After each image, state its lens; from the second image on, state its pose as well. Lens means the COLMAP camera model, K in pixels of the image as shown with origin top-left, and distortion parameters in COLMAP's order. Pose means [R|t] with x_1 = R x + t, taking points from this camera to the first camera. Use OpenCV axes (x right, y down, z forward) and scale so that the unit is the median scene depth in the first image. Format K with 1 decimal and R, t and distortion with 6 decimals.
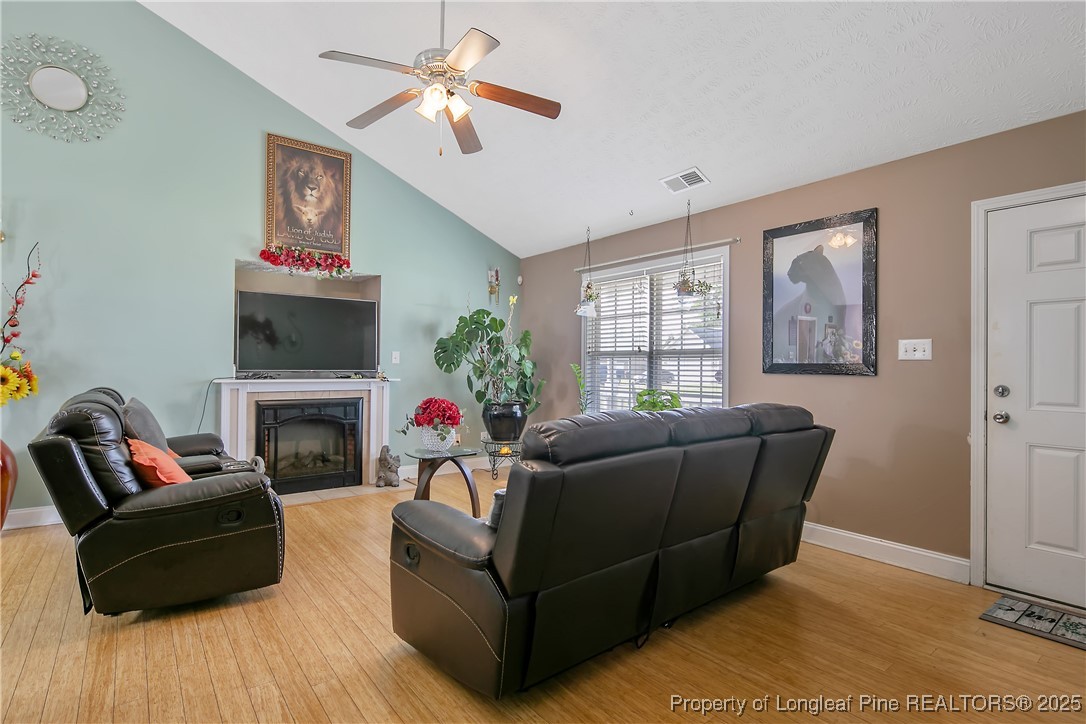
lens RADIAL K [[525.7, 0, 545.4], [0, 525.7, 362.9], [0, 0, 1]] dist [0.004387, -0.005339]
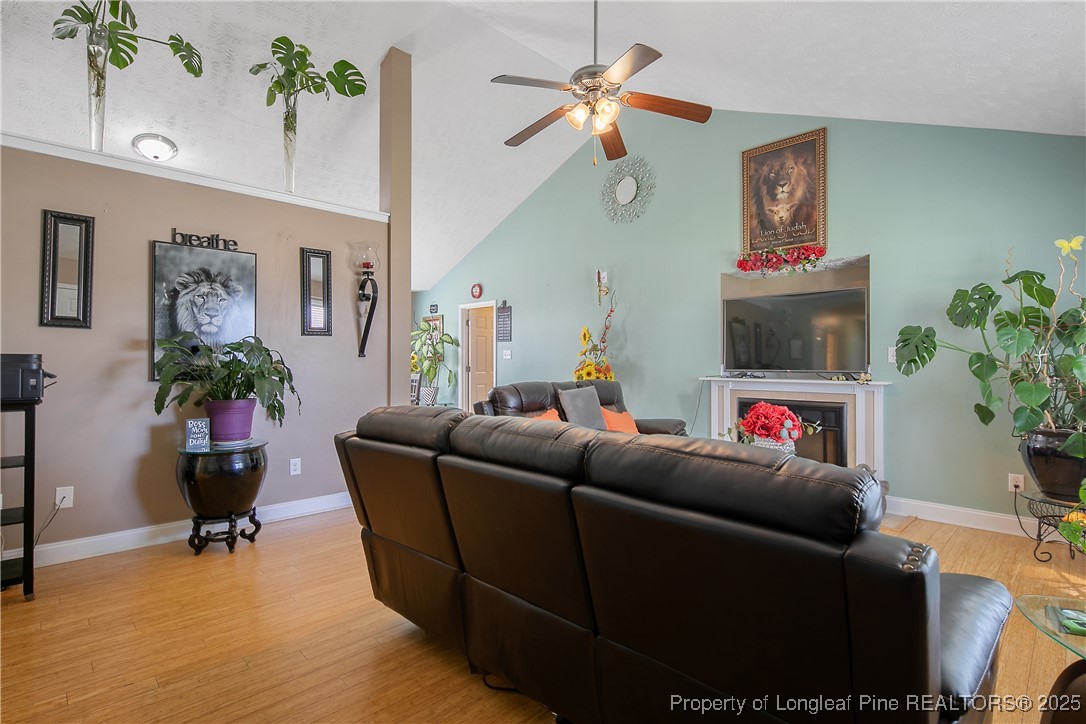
lens RADIAL K [[525.7, 0, 538.9], [0, 525.7, 355.2], [0, 0, 1]] dist [0.004387, -0.005339]
pose [[0.111773, -0.022100, -0.993488, 0.481343], [0.003872, 0.999755, -0.021804, 0.005368], [0.993726, -0.001409, 0.111831, 0.445342]]
